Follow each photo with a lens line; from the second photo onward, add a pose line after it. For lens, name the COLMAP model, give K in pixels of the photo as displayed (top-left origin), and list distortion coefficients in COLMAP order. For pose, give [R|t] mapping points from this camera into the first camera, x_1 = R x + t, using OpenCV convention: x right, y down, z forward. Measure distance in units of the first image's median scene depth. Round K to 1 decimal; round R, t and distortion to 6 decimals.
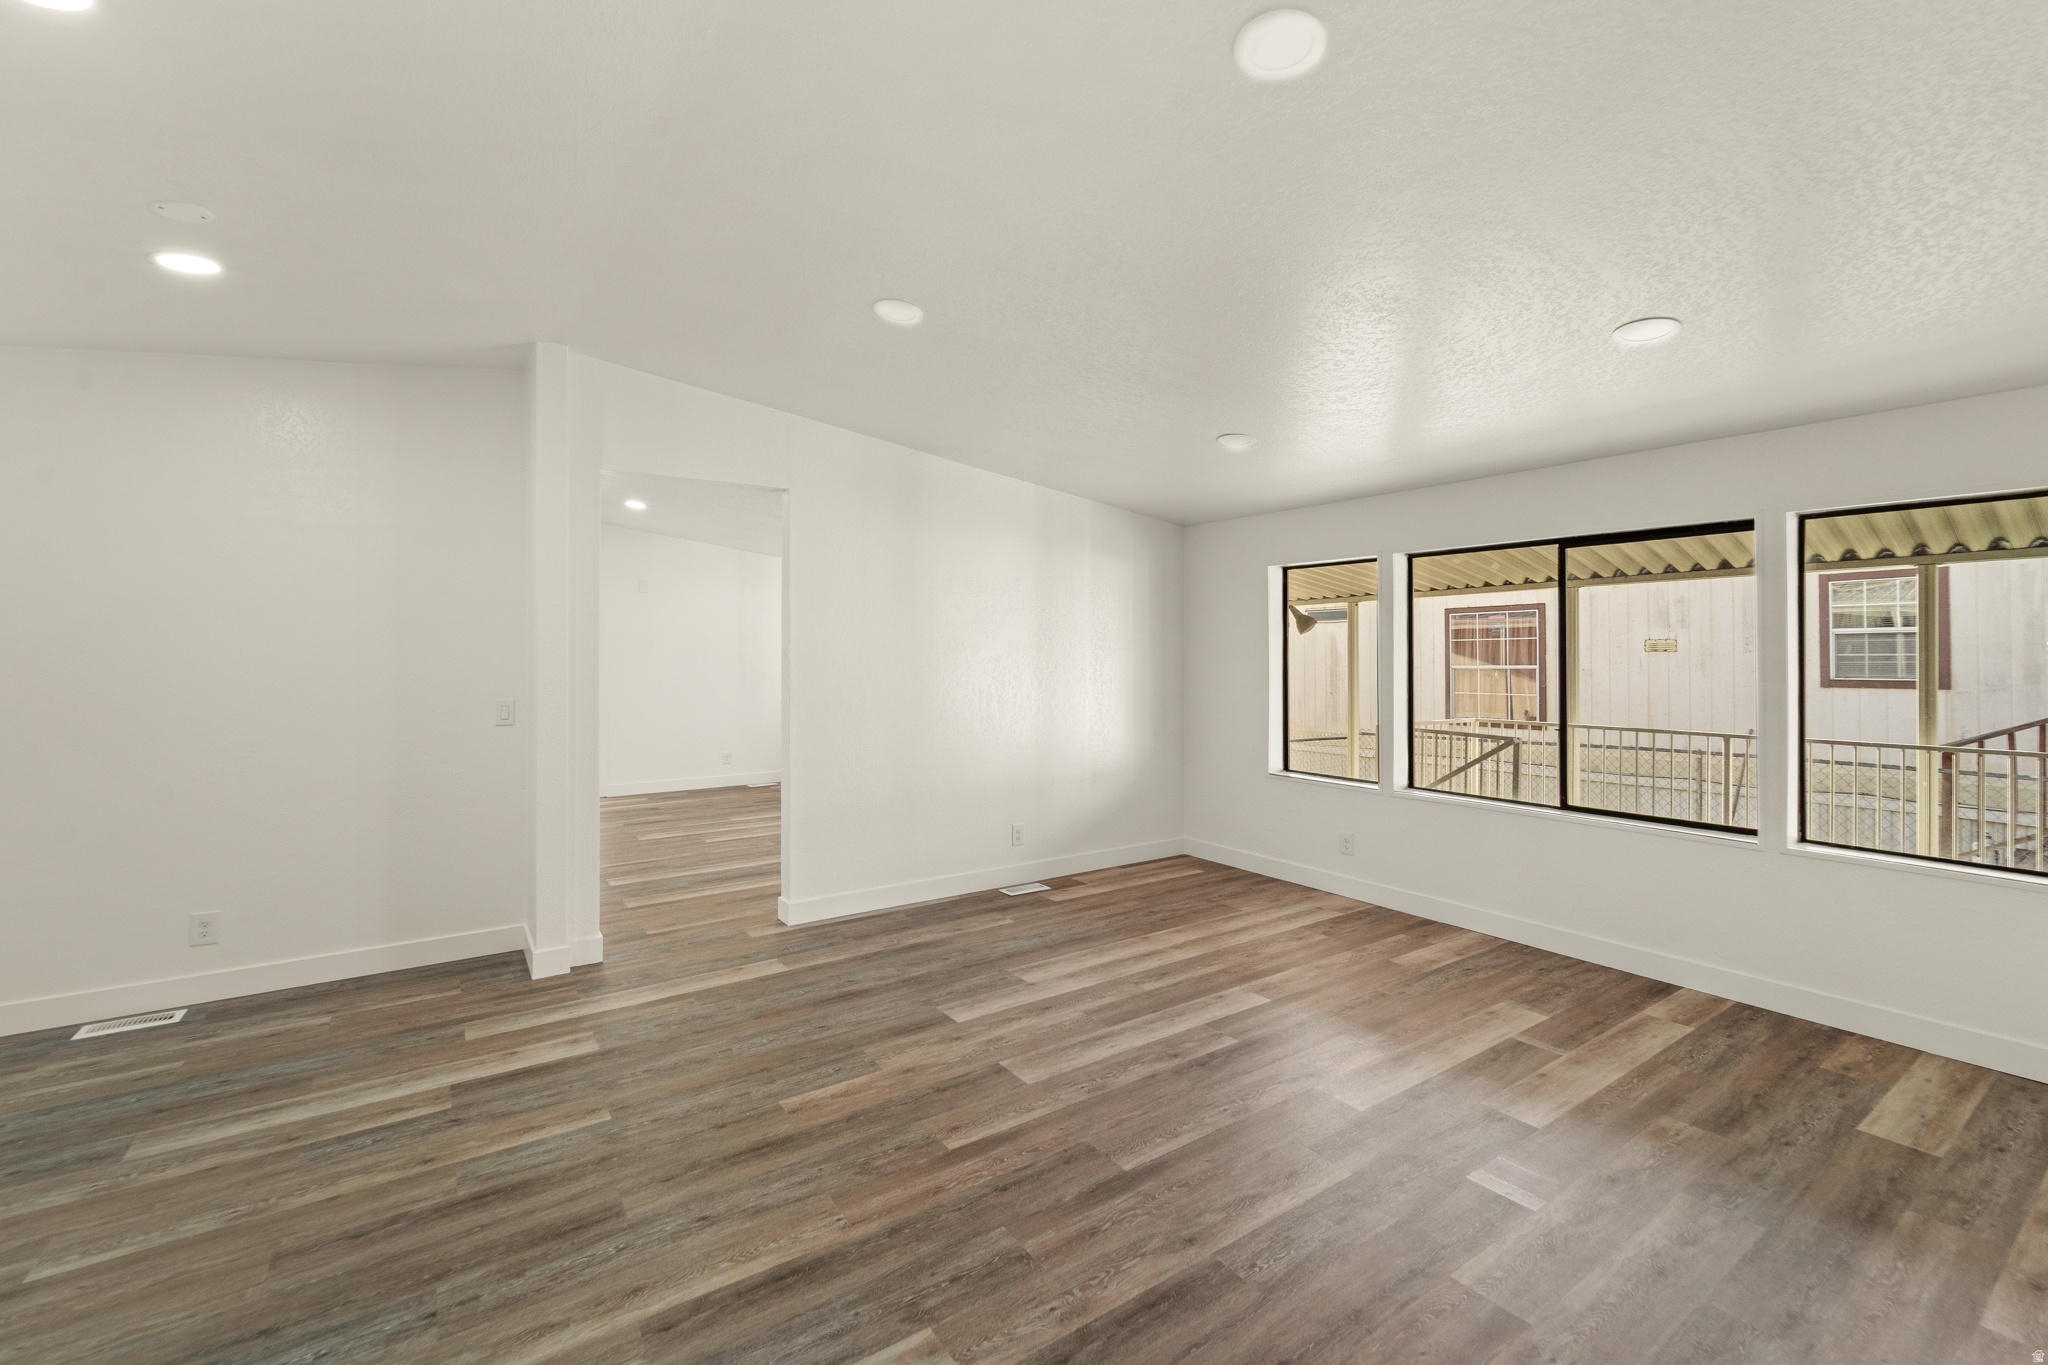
lens RADIAL K [[843.7, 0, 990.4], [0, 843.7, 666.9], [0, 0, 1]] dist [0.006841, -0.003248]
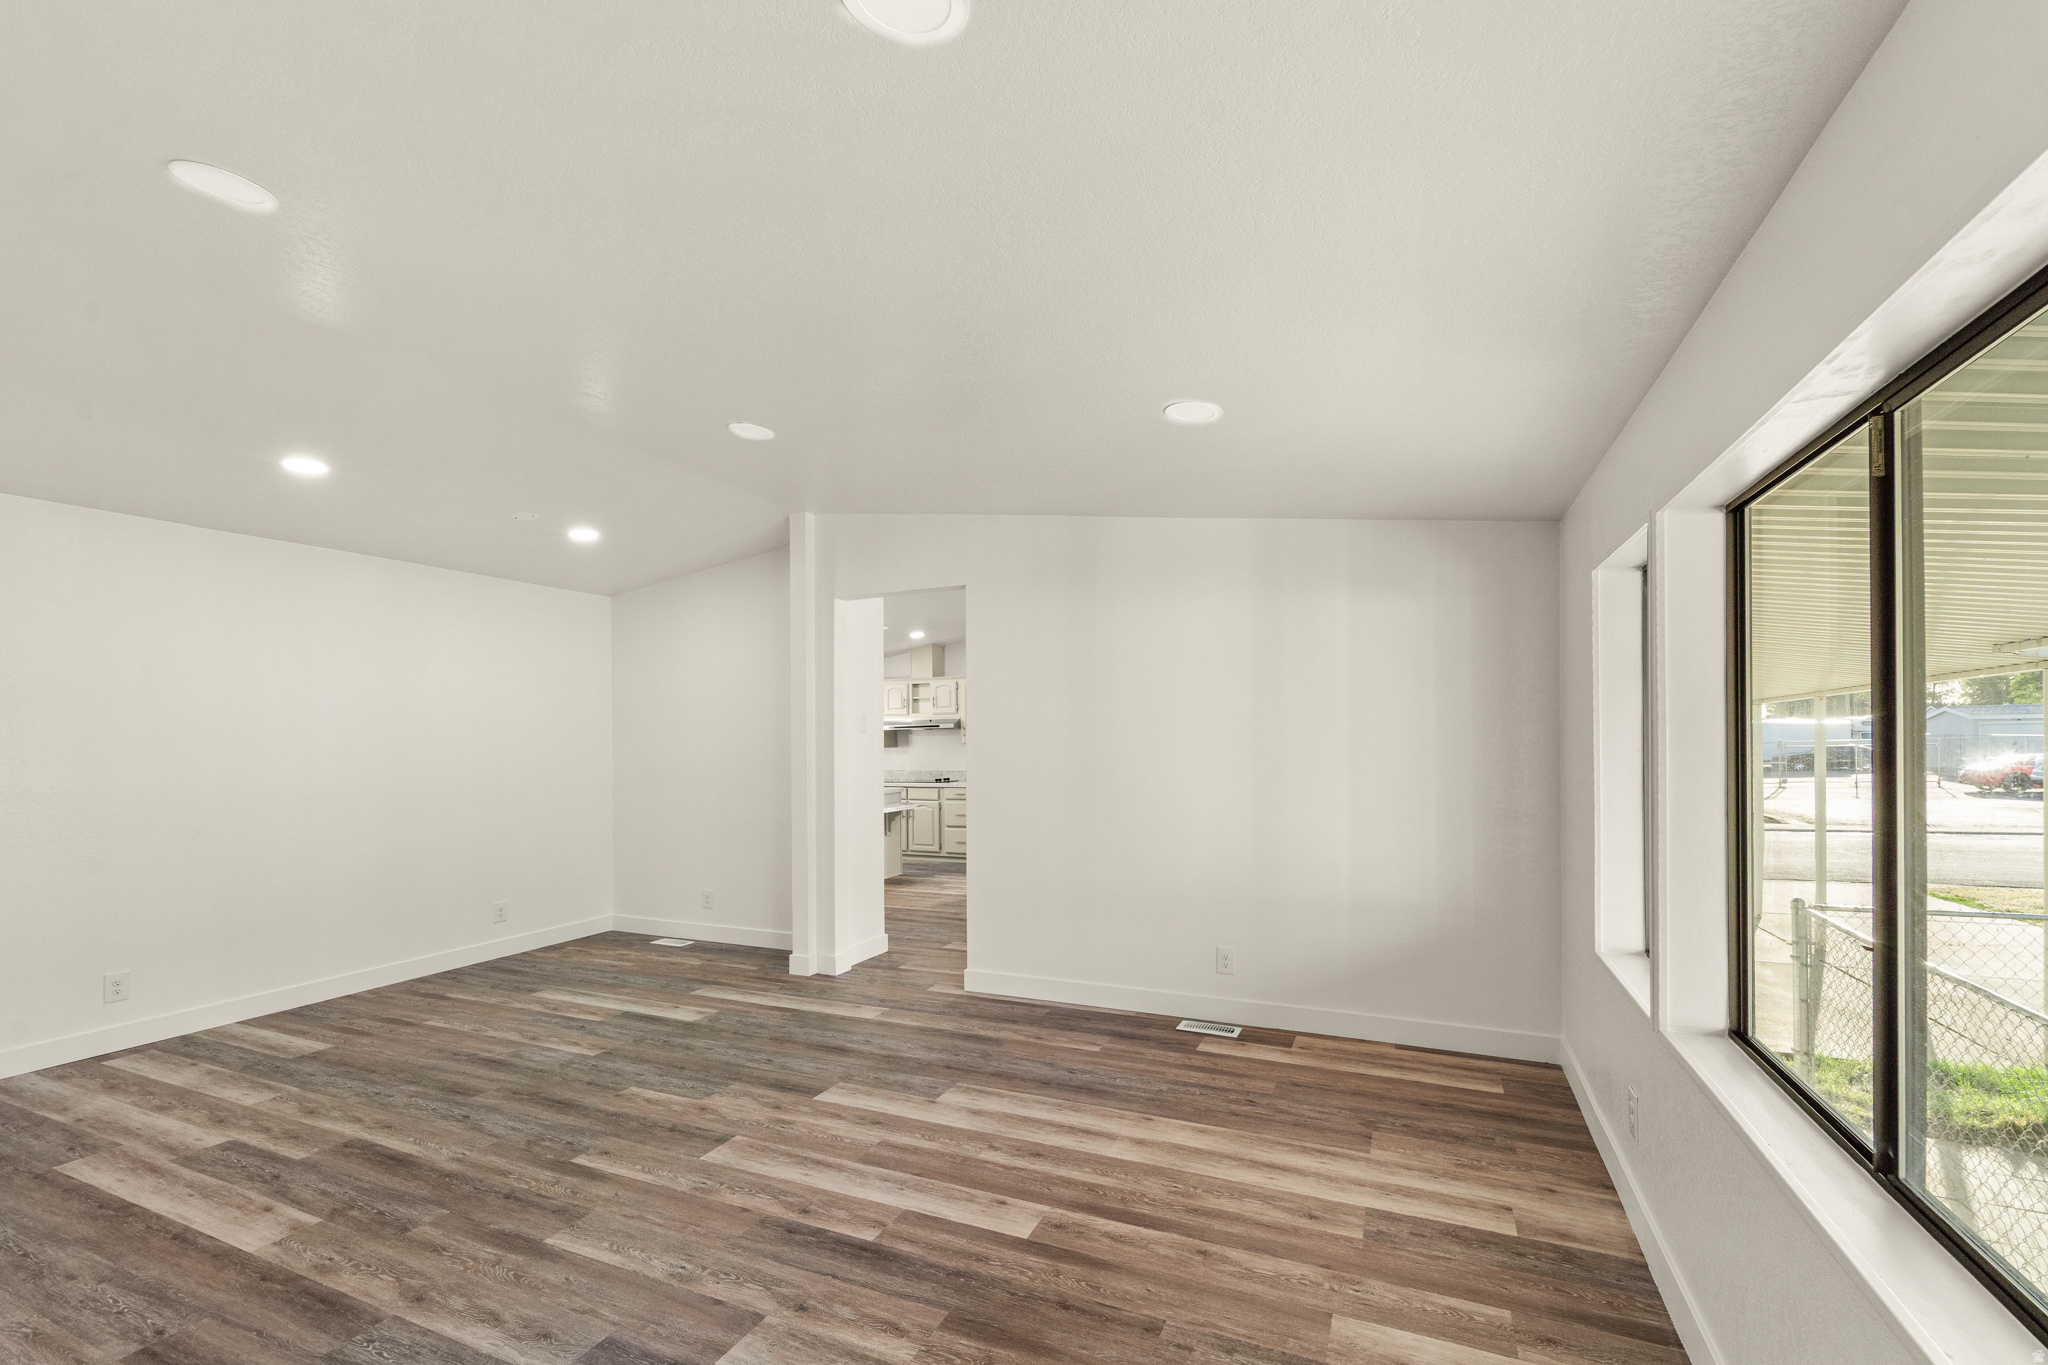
lens RADIAL K [[843.7, 0, 1054.8], [0, 843.7, 737.8], [0, 0, 1]] dist [0.006841, -0.003248]
pose [[0.555227, -0.005714, -0.831679, 1.065021], [-0.003107, 0.999955, -0.008944, -0.008902], [0.831693, 0.007550, 0.555184, 0.731572]]
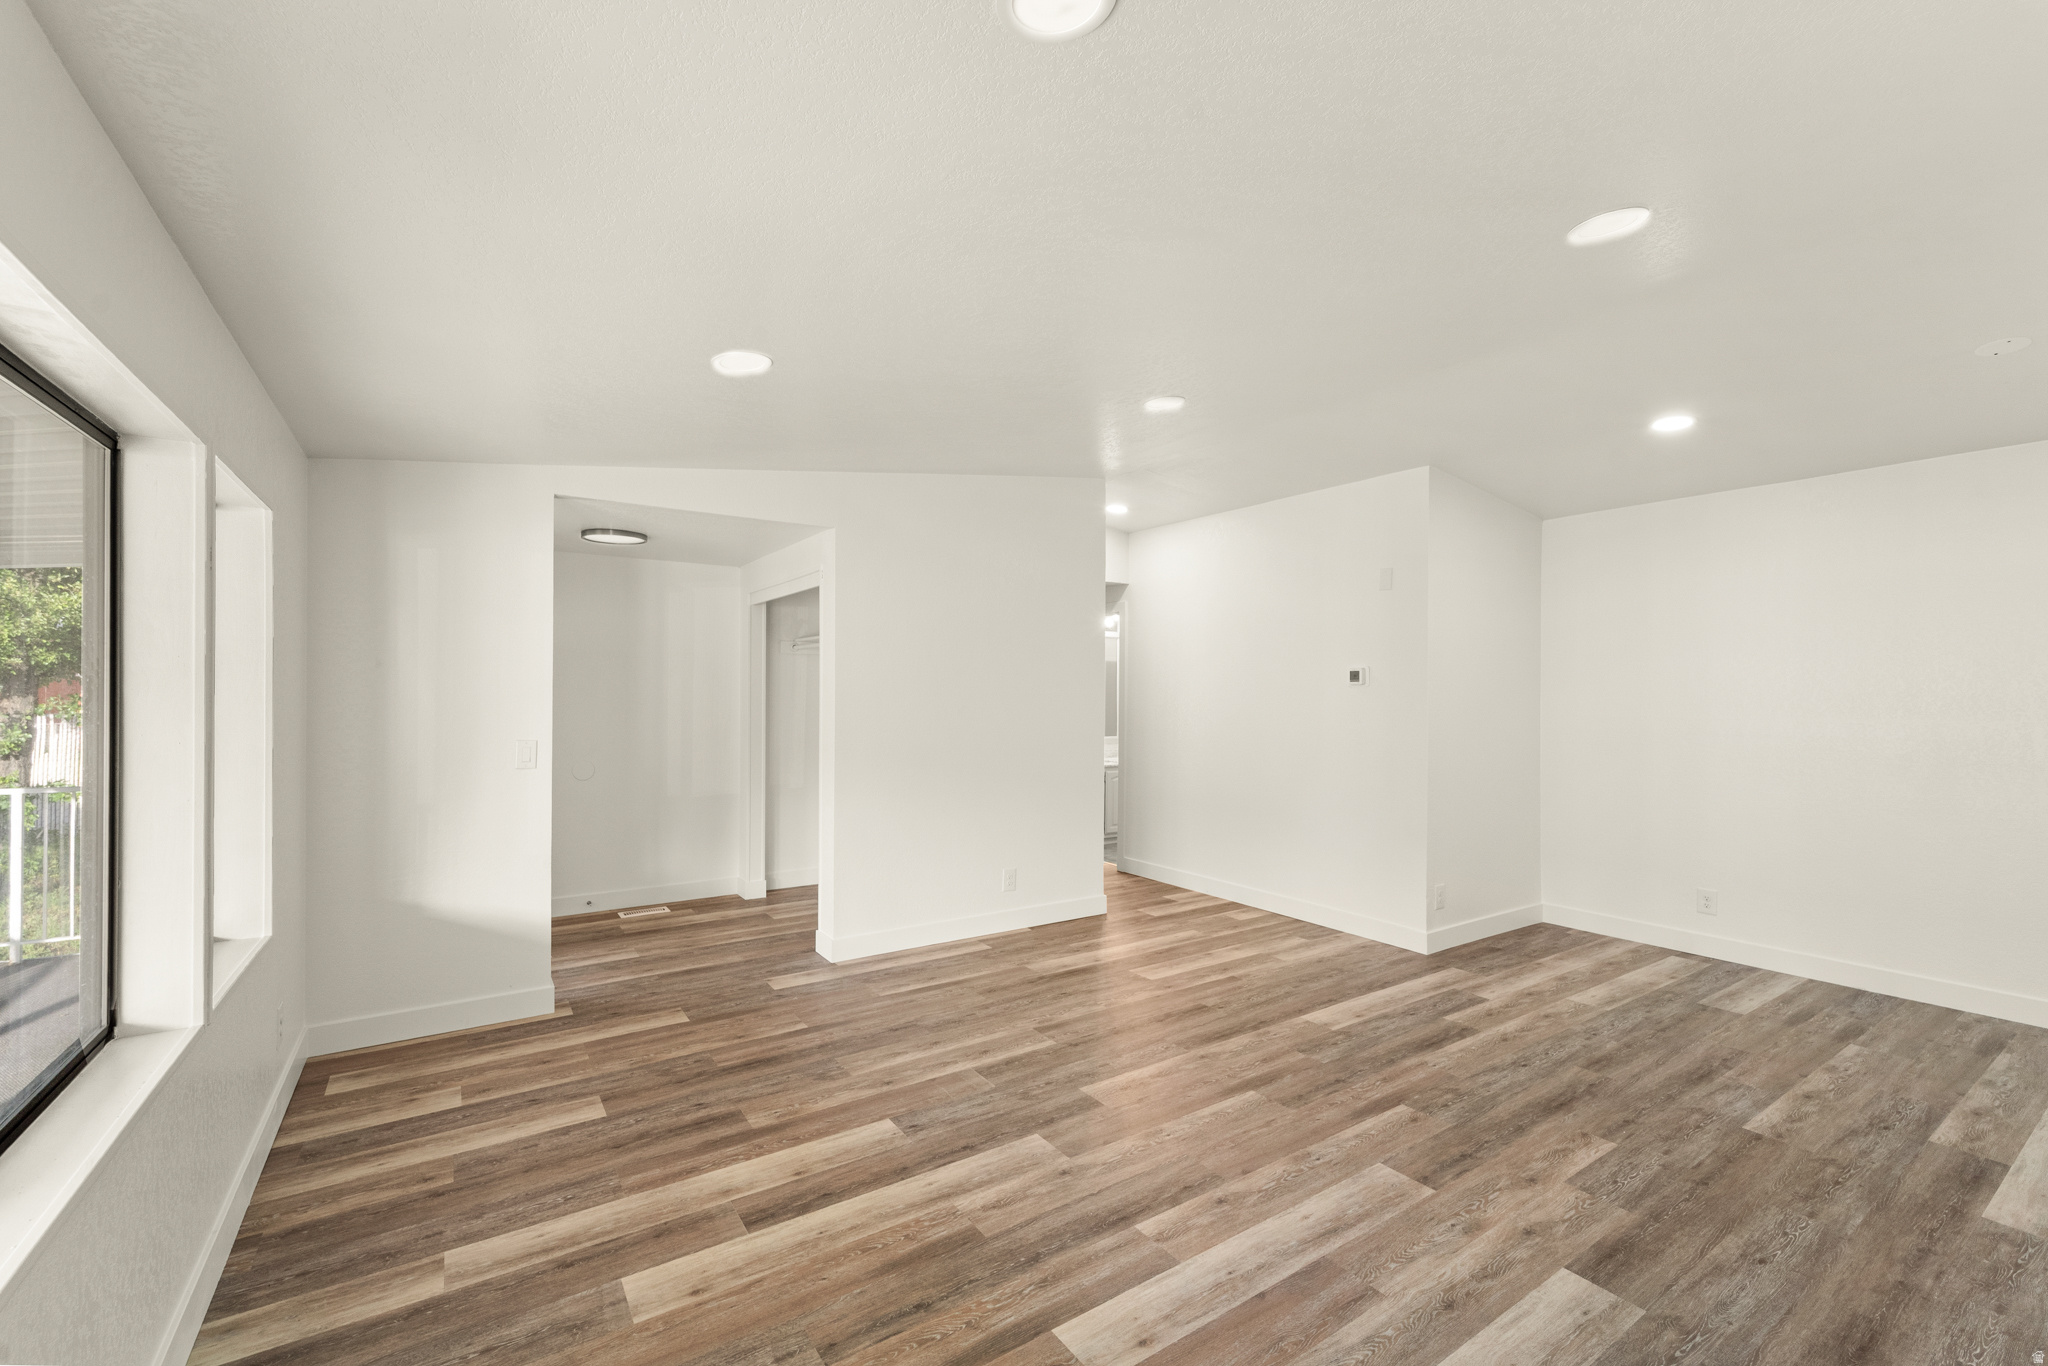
lens RADIAL K [[843.7, 0, 1013.4], [0, 843.7, 686.4], [0, 0, 1]] dist [0.006841, -0.003248]
pose [[-0.999957, -0.003726, -0.008513, 0.419636], [-0.003799, 0.999957, 0.008505, -0.025848], [0.008481, 0.008537, -0.999928, 1.777870]]
